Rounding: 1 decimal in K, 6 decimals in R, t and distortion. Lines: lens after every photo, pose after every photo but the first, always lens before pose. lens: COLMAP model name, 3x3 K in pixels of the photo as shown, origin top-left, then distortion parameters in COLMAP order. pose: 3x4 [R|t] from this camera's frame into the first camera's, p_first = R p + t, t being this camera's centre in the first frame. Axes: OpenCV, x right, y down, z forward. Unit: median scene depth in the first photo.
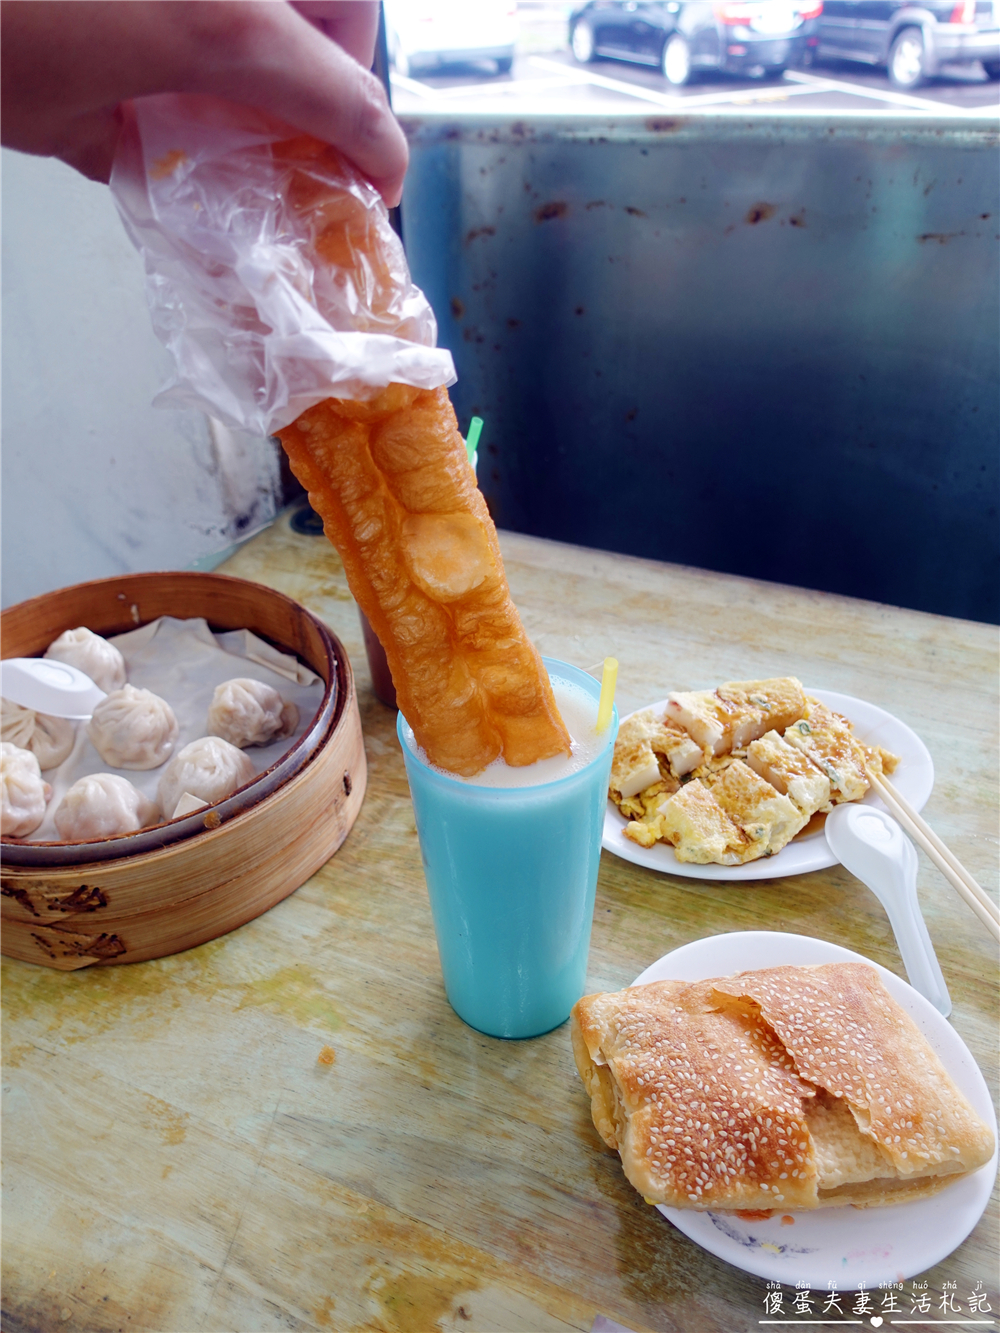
lens RADIAL K [[1036.2, 0, 500.0], [0, 1036.2, 666.5], [0, 0, 1]] dist [0.009919, 0.000026]
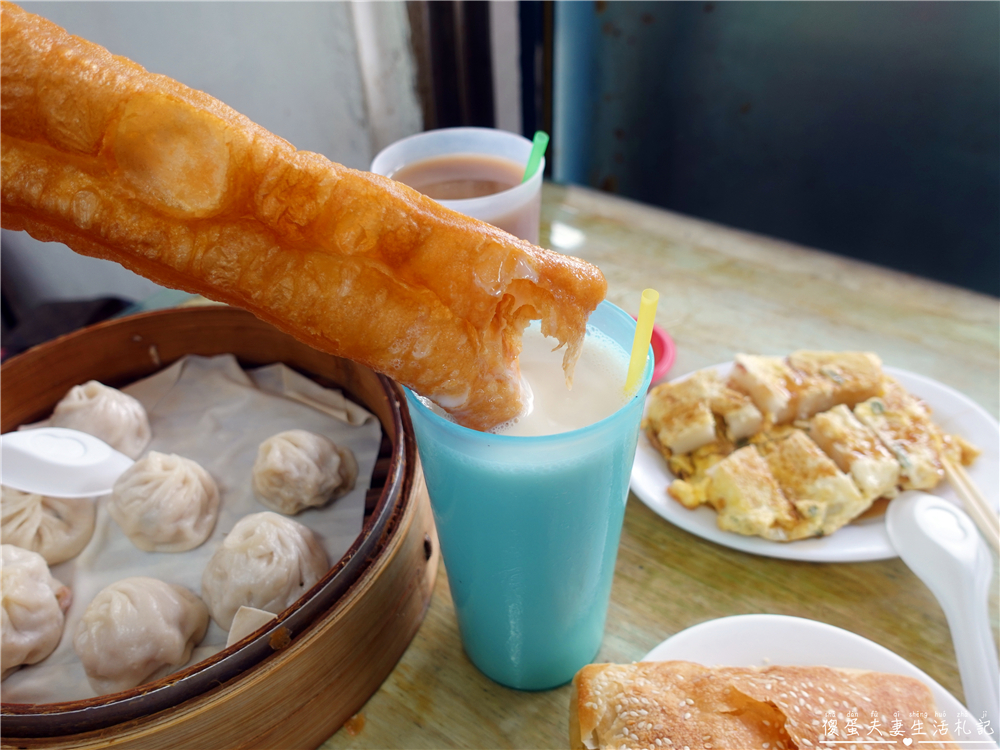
lens RADIAL K [[777.3, 0, 500.0], [0, 777.3, 375.0], [0, 0, 1]] dist [0.009919, 0.000026]
pose [[0.981049, 0.115655, -0.155458, 0.066717], [-0.105598, 0.991836, 0.071493, 0.017226], [0.162457, -0.053723, 0.985252, 0.262184]]
